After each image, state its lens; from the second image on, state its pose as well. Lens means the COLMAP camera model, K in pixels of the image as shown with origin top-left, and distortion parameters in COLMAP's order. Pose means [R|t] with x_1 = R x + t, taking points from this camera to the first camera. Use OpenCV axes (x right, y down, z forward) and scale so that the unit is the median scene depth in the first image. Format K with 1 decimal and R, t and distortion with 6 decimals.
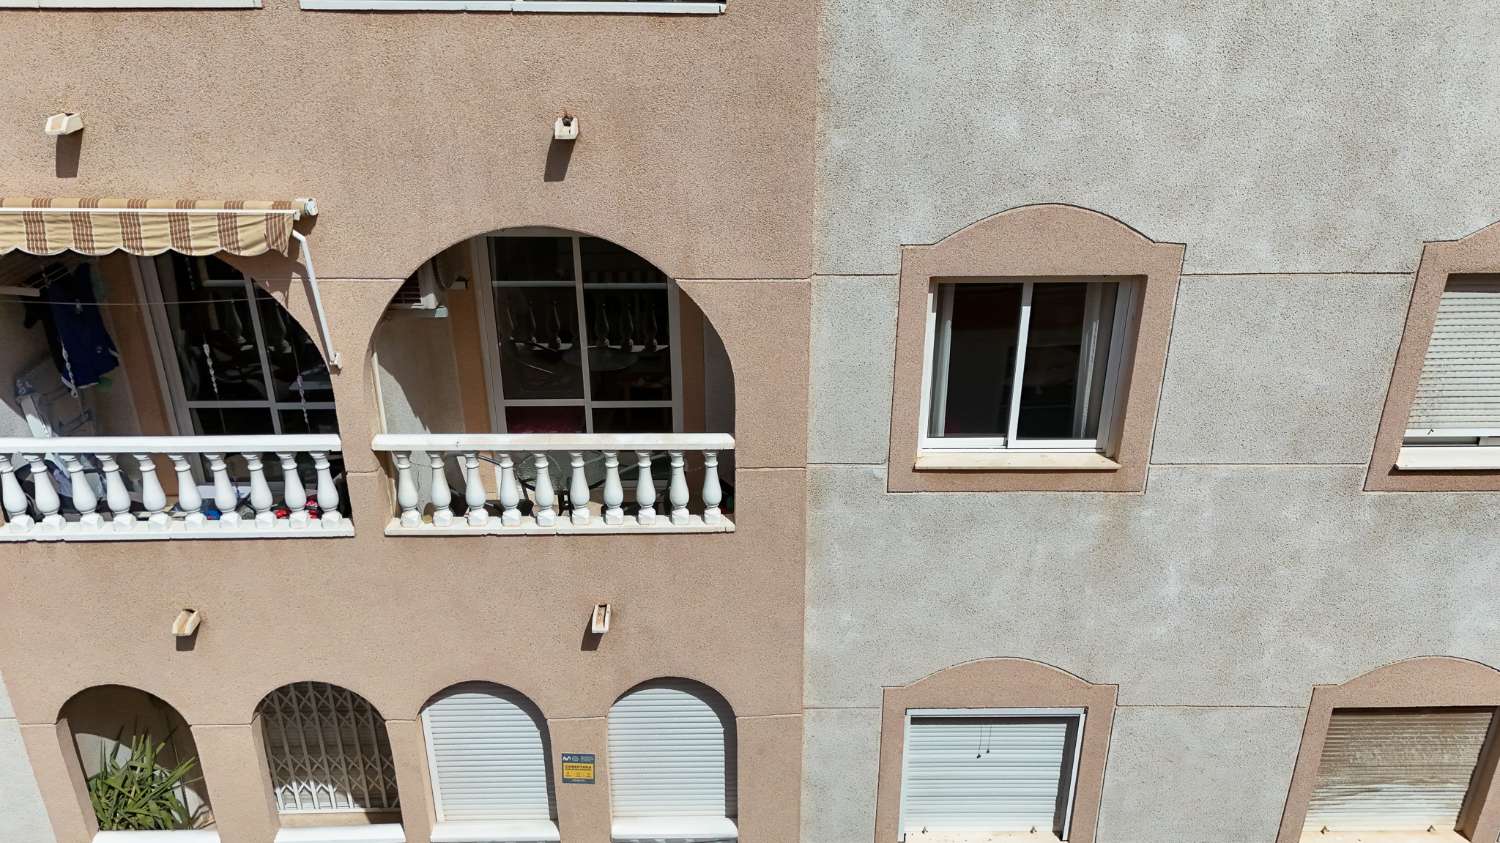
lens RADIAL K [[1100.7, 0, 754.1], [0, 1100.7, 411.7], [0, 0, 1]] dist [0.103364, -0.101432]
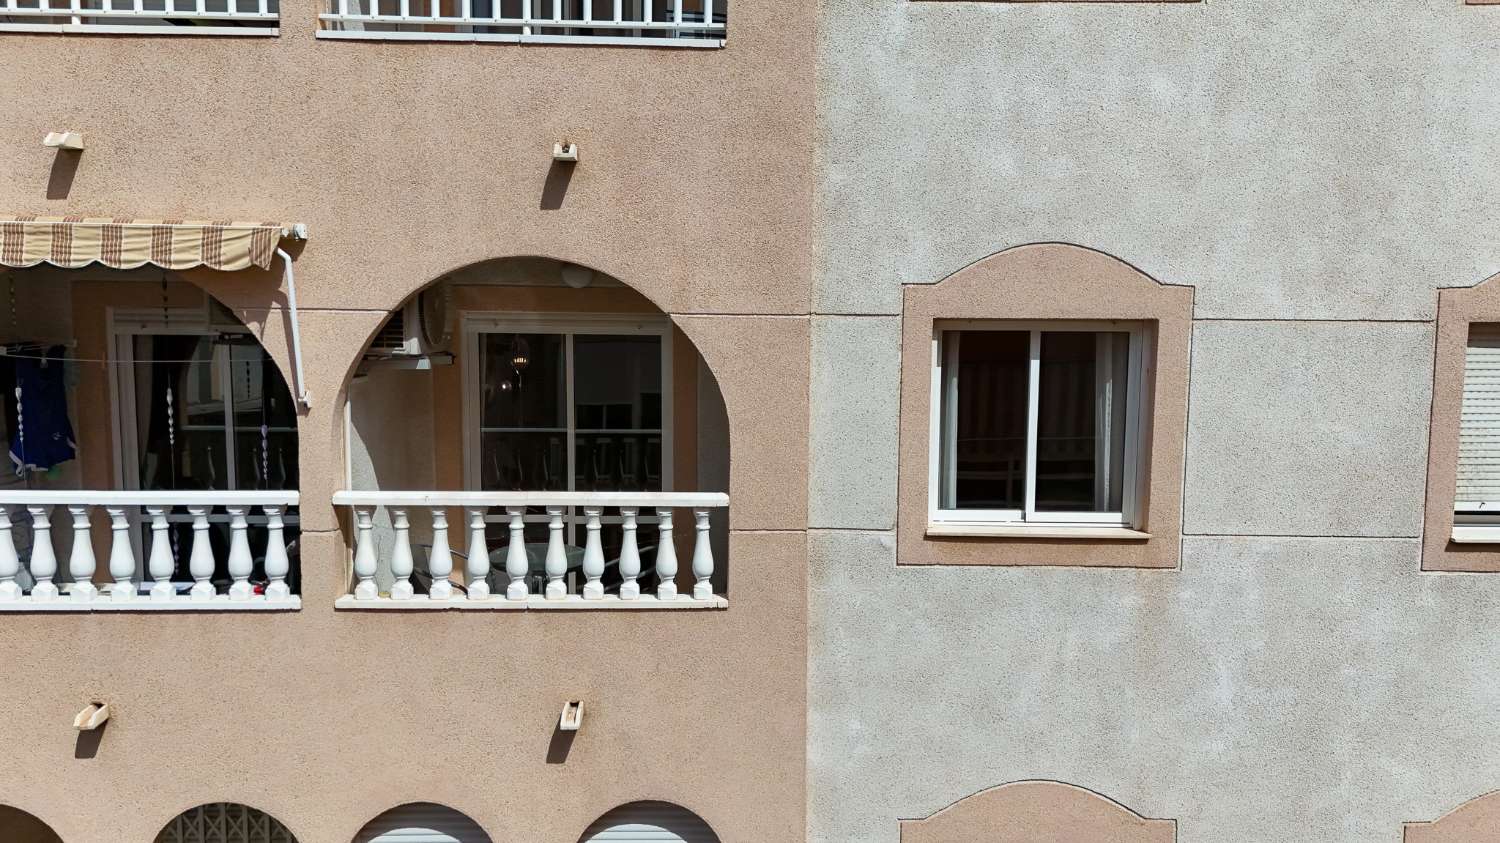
lens RADIAL K [[1100.7, 0, 754.1], [0, 1100.7, 411.7], [0, 0, 1]] dist [0.103364, -0.101432]
pose [[0.999968, 0.007180, 0.003538, -0.000346], [-0.005706, 0.949366, -0.314119, 0.252636], [-0.005614, 0.314089, 0.949377, 0.106380]]
